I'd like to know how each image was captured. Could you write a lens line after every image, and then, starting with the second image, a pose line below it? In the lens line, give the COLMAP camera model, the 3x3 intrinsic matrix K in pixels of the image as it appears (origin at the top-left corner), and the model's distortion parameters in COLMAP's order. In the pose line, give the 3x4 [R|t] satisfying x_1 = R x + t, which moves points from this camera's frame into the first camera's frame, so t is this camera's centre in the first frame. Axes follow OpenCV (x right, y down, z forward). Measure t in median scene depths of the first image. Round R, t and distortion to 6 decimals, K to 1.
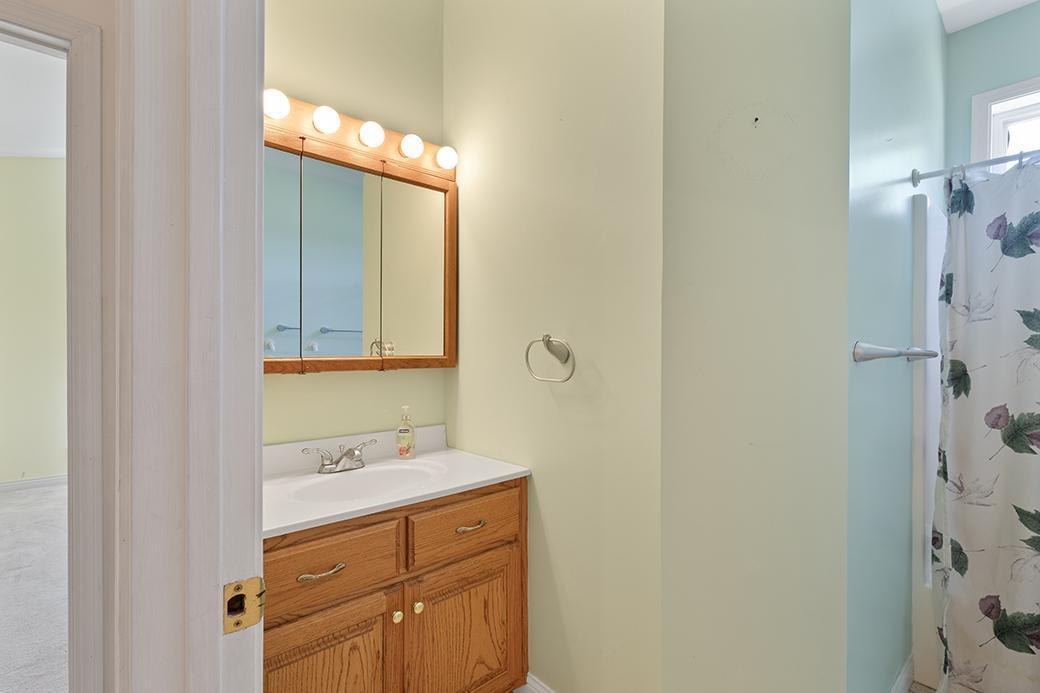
lens RADIAL K [[468.5, 0, 523.8], [0, 468.5, 348.8], [0, 0, 1]] dist [0.008818, -0.003464]
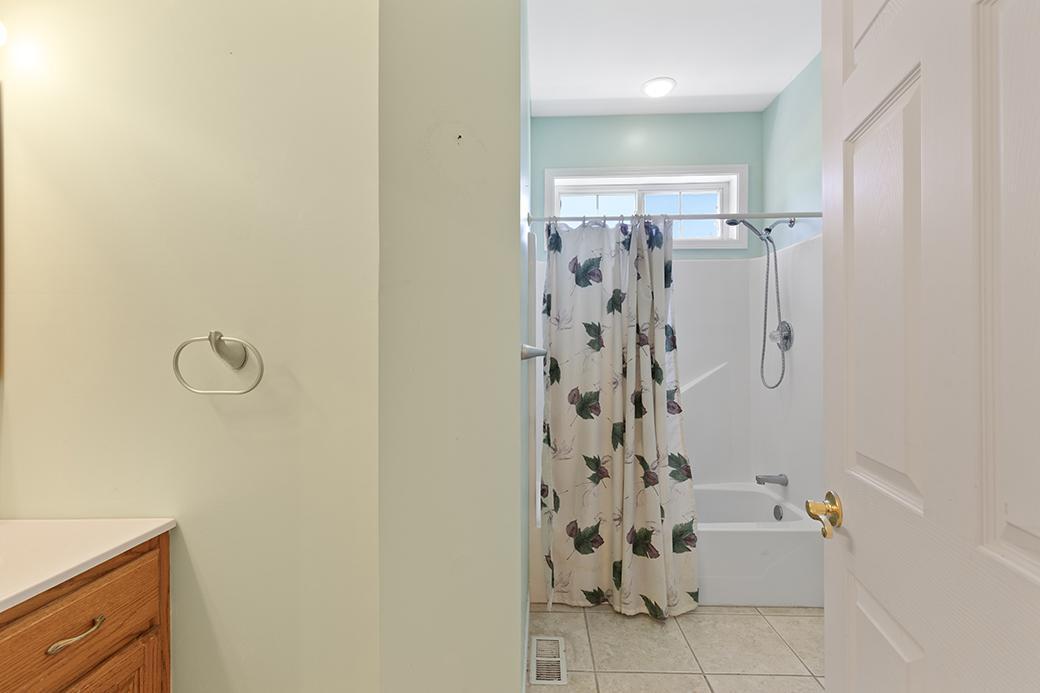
lens RADIAL K [[468.5, 0, 520.5], [0, 468.5, 347.9], [0, 0, 1]] dist [0.008818, -0.003464]
pose [[0.691764, -0.001961, 0.722121, -0.143206], [0.005815, 0.999979, -0.002855, 0.000126], [-0.722100, 0.006174, 0.691761, 0.121374]]
